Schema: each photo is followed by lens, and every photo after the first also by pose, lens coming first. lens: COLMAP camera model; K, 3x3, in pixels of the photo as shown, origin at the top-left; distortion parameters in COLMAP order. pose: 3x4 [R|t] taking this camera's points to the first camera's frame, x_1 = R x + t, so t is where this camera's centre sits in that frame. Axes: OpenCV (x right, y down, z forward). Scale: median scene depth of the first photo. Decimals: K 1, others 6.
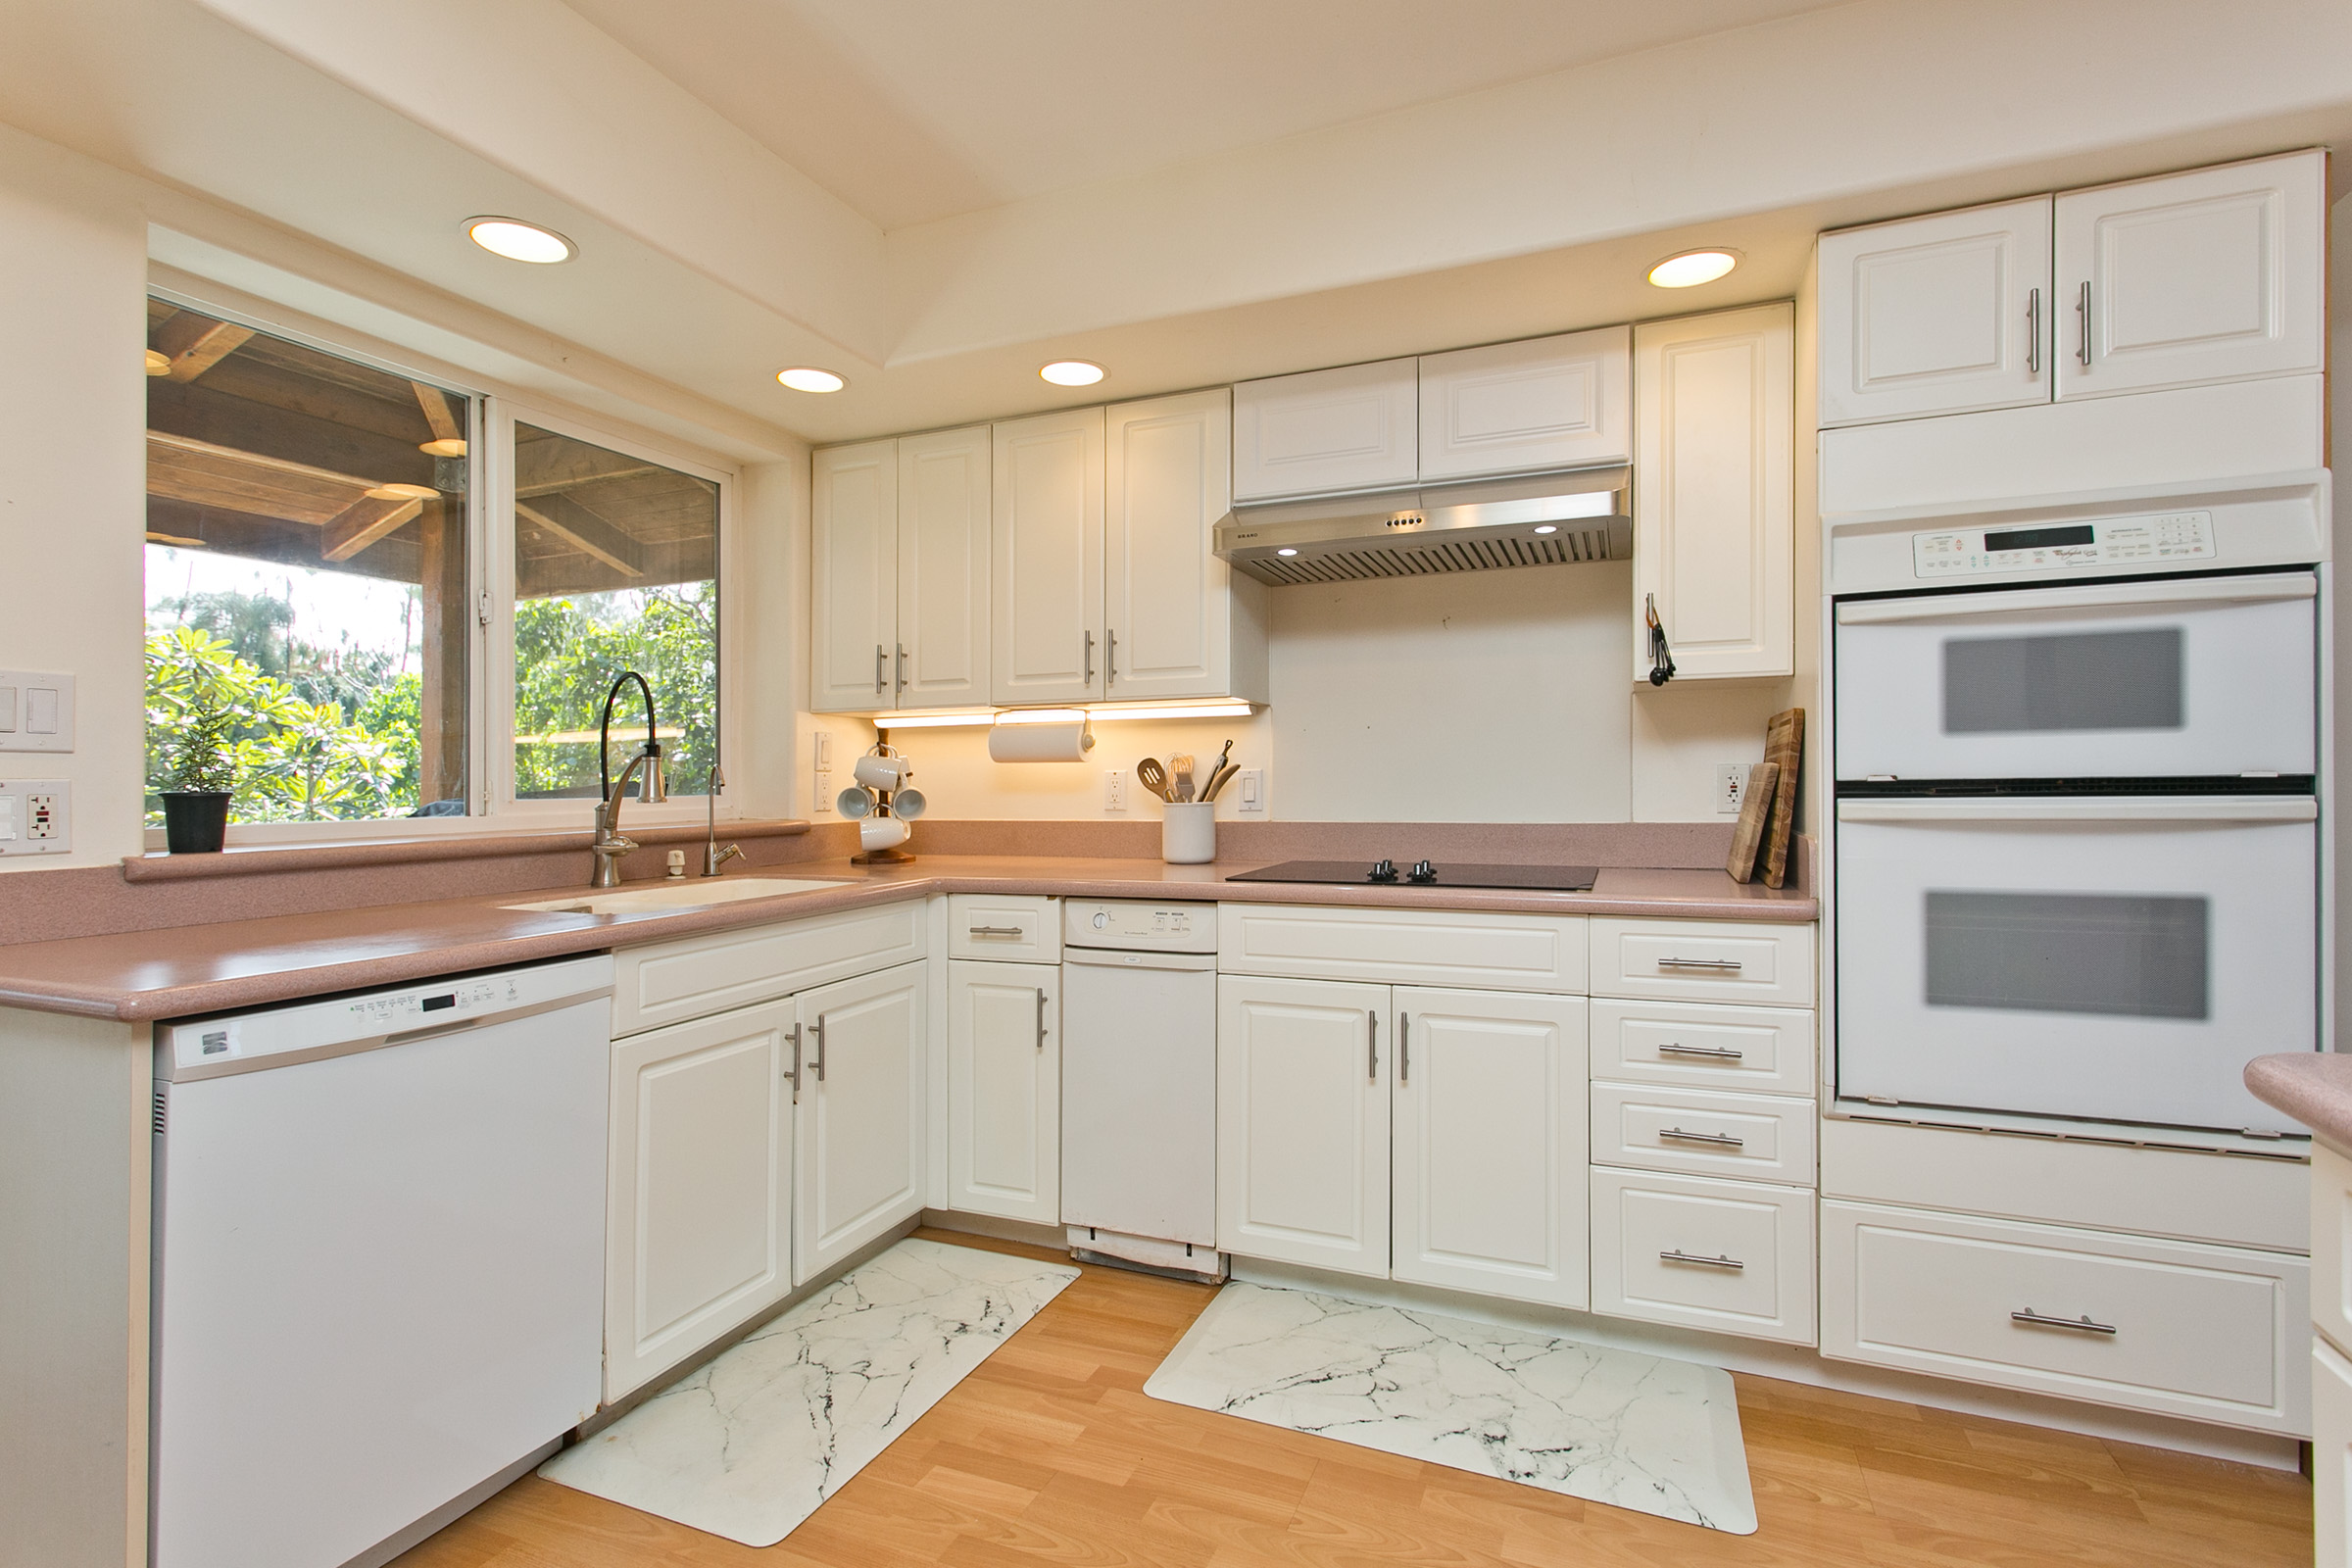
lens RADIAL K [[1116.8, 0, 1176.0], [0, 1116.8, 784.0], [0, 0, 1]] dist [-0.001616, 0.000313]
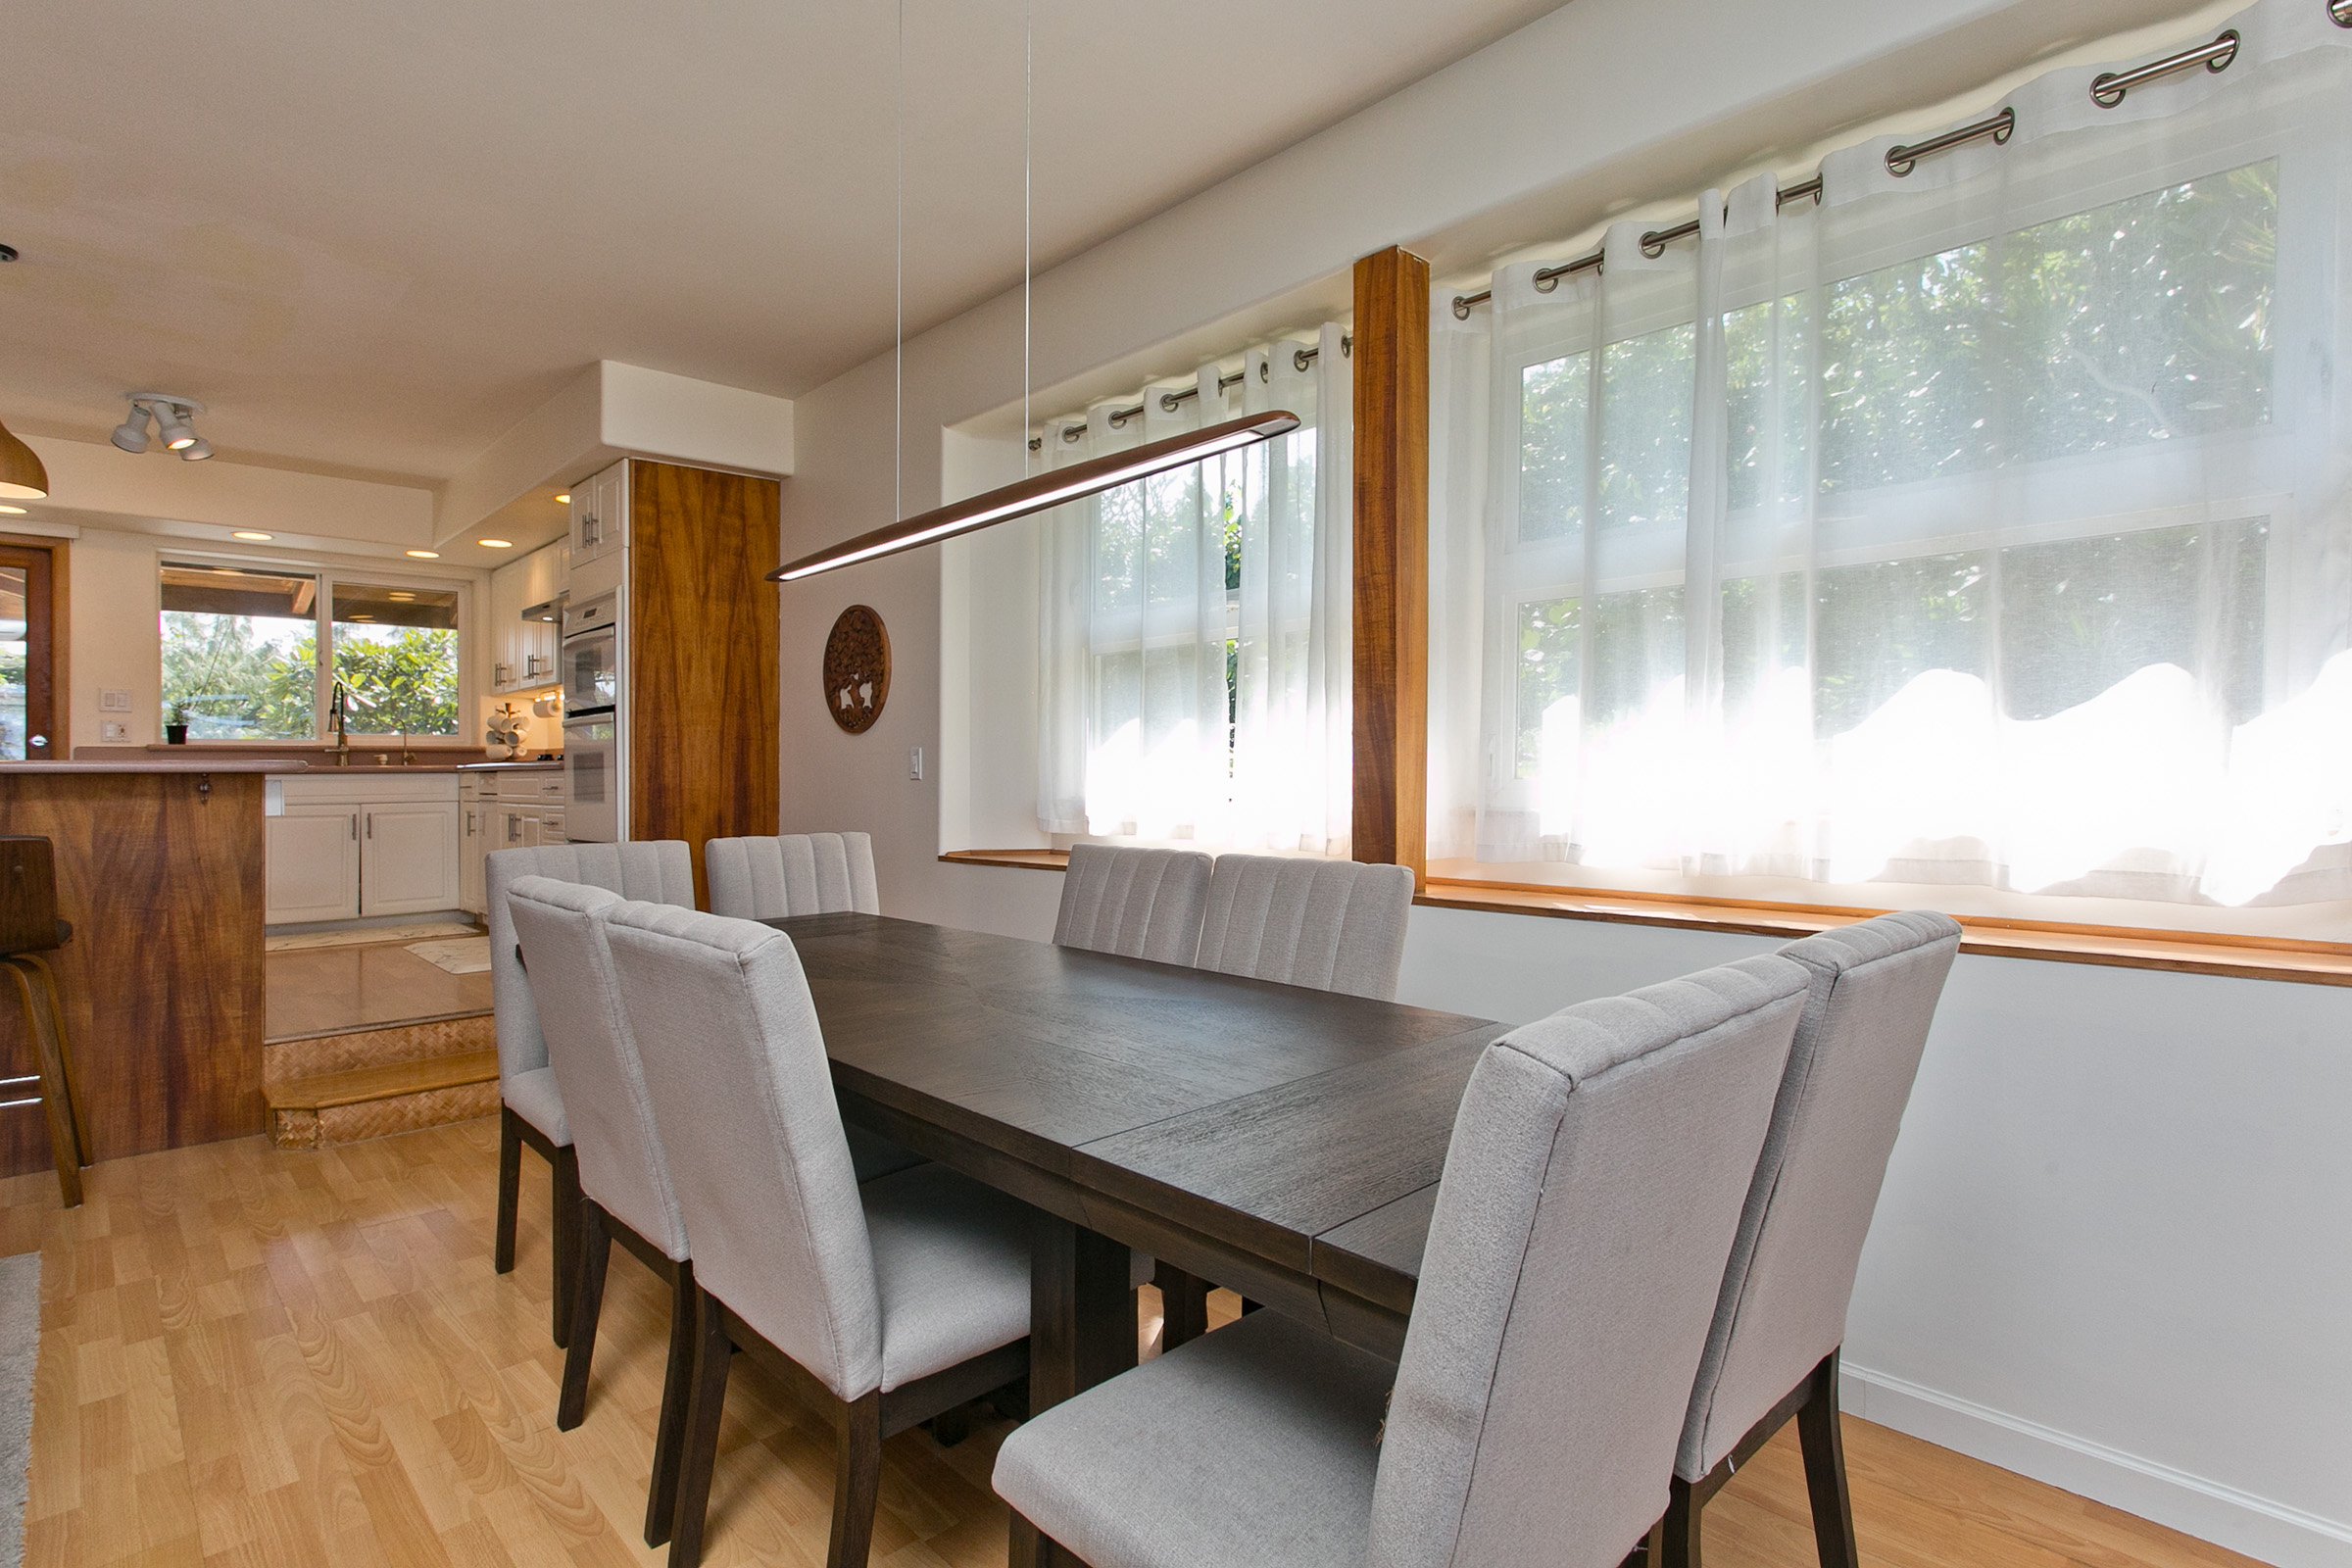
lens RADIAL K [[1157.4, 0, 1122.4], [0, 1157.4, 798.3], [0, 0, 1]] dist [0.002510, 0.001489]
pose [[0.903777, 0.009746, -0.427894, 2.188895], [0.001201, 0.999679, 0.025306, 0.097267], [0.428003, -0.023385, 0.903475, -0.629919]]
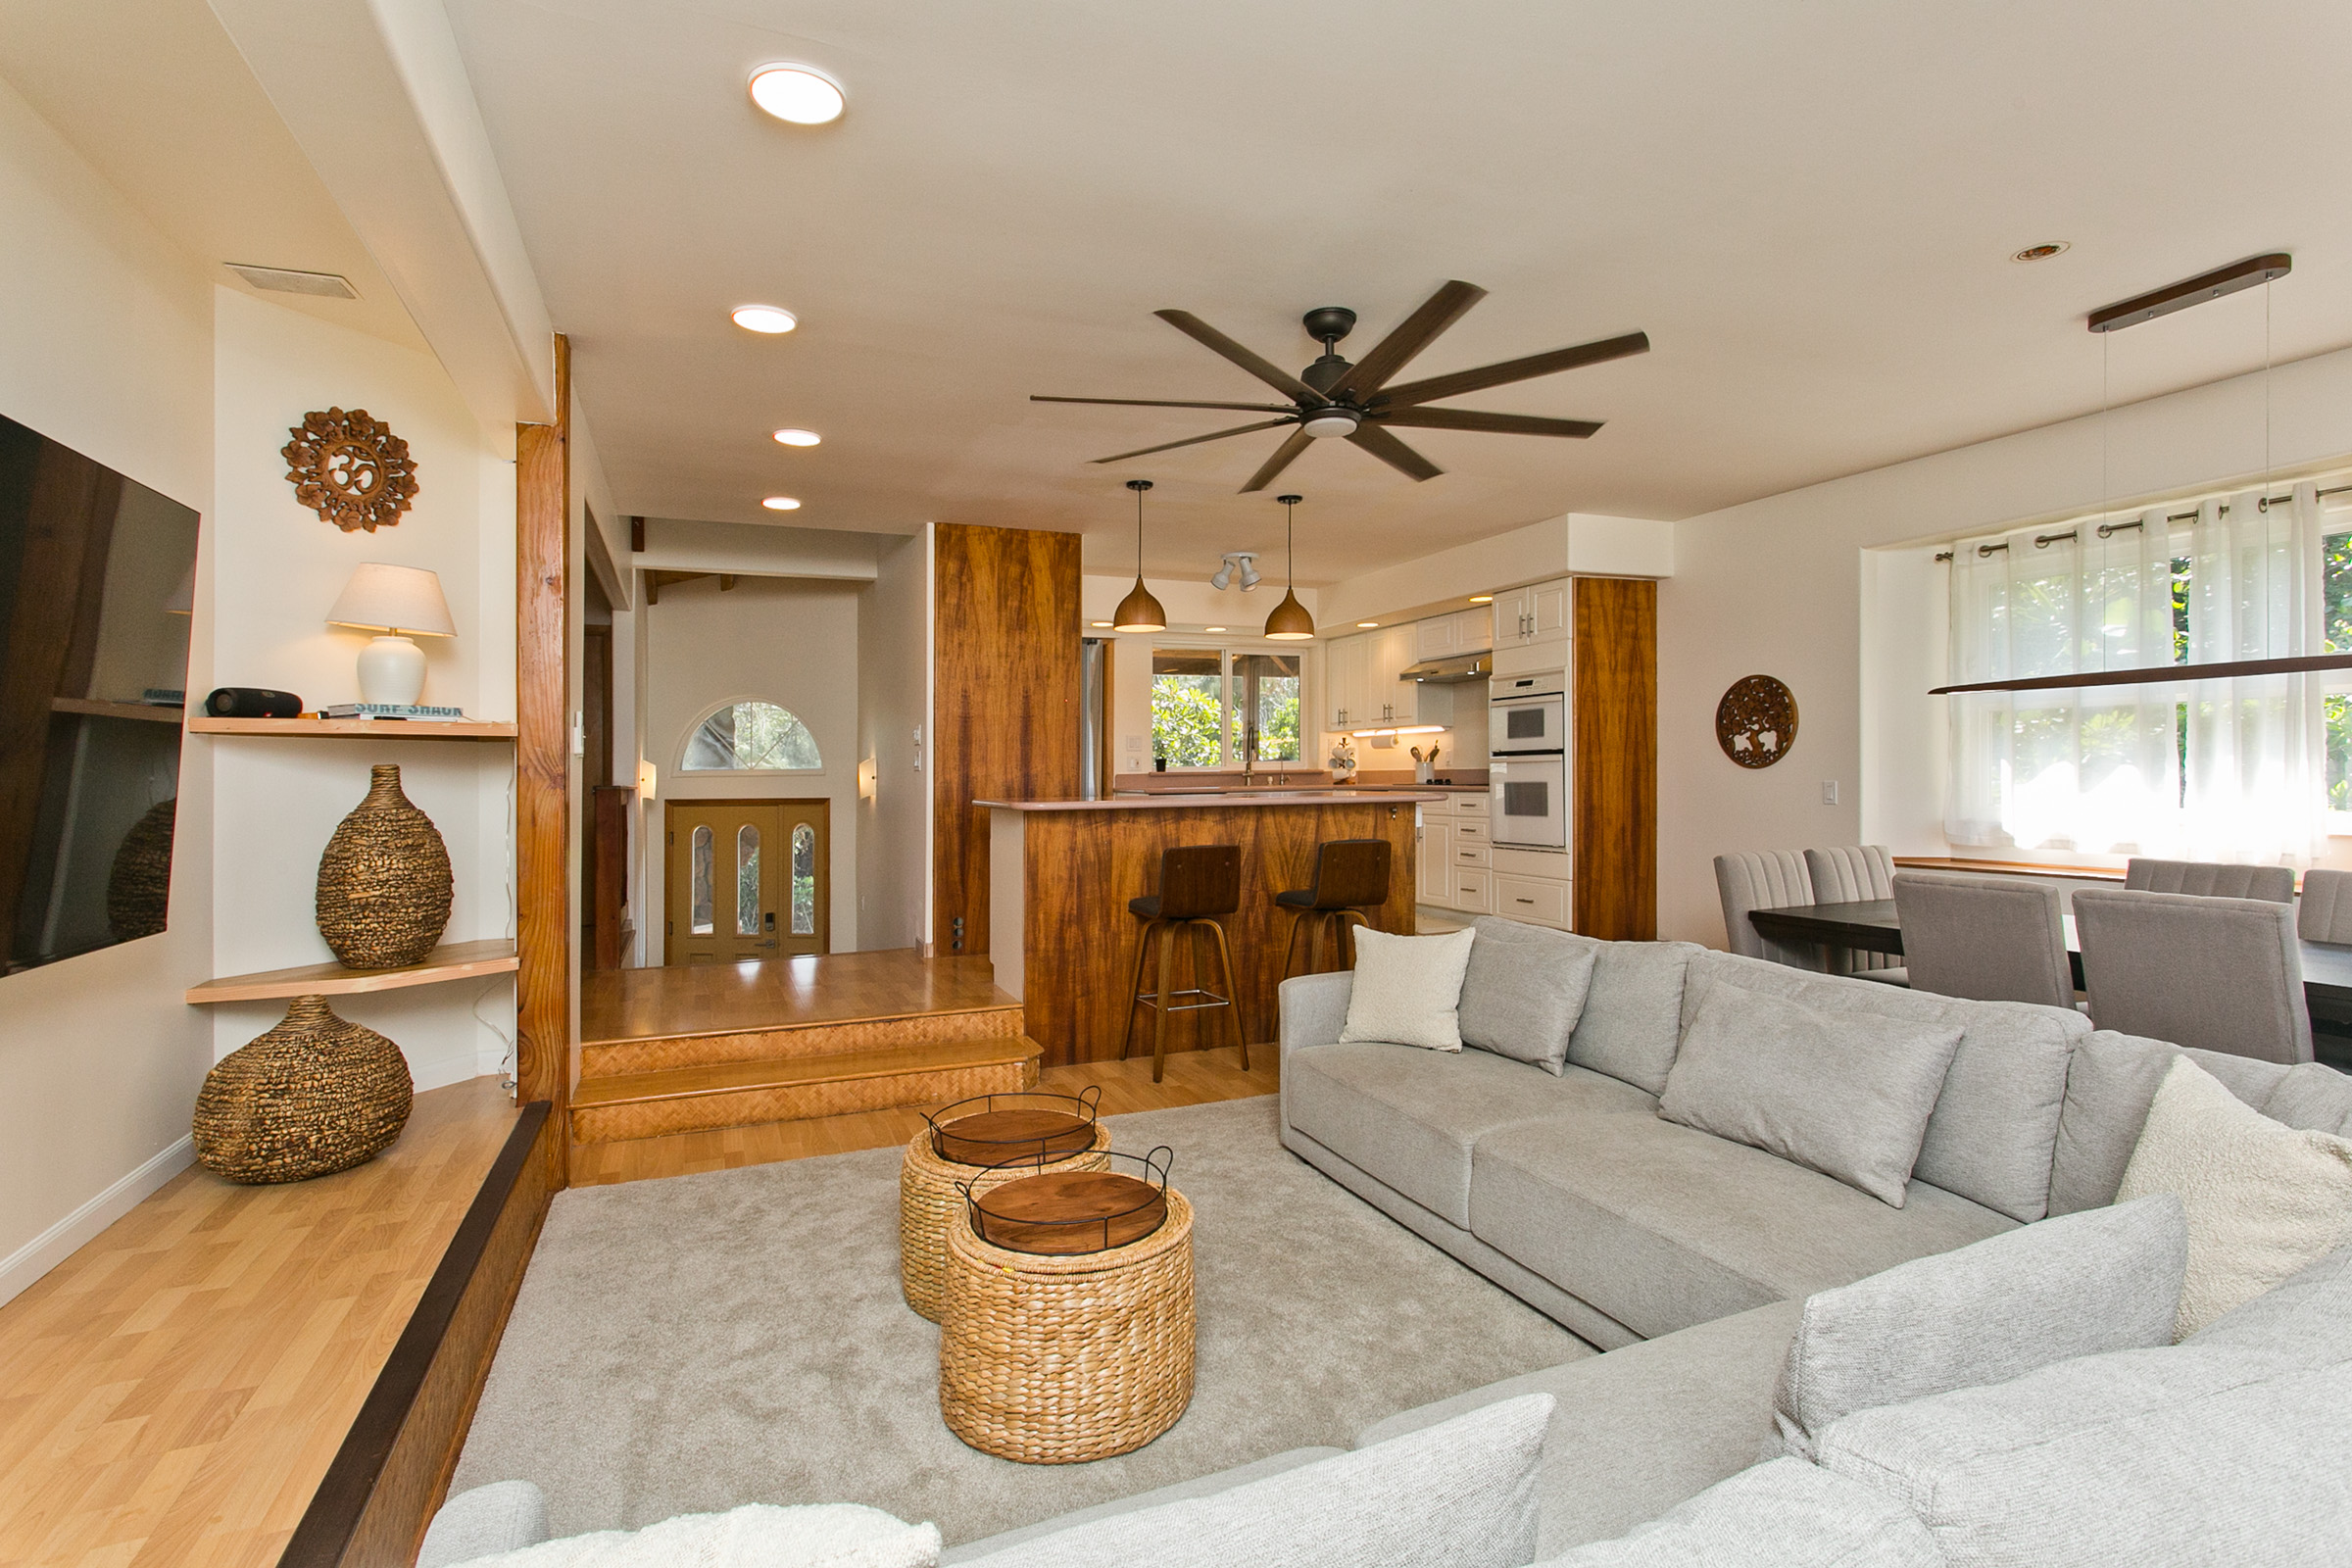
lens RADIAL K [[1116.8, 0, 1176.0], [0, 1116.8, 784.0], [0, 0, 1]] dist [-0.001616, 0.000313]
pose [[0.715660, 0.005722, -0.698425, 1.816600], [0.006267, 0.999874, 0.014614, 0.031549], [0.698421, -0.014836, 0.715534, -1.723219]]
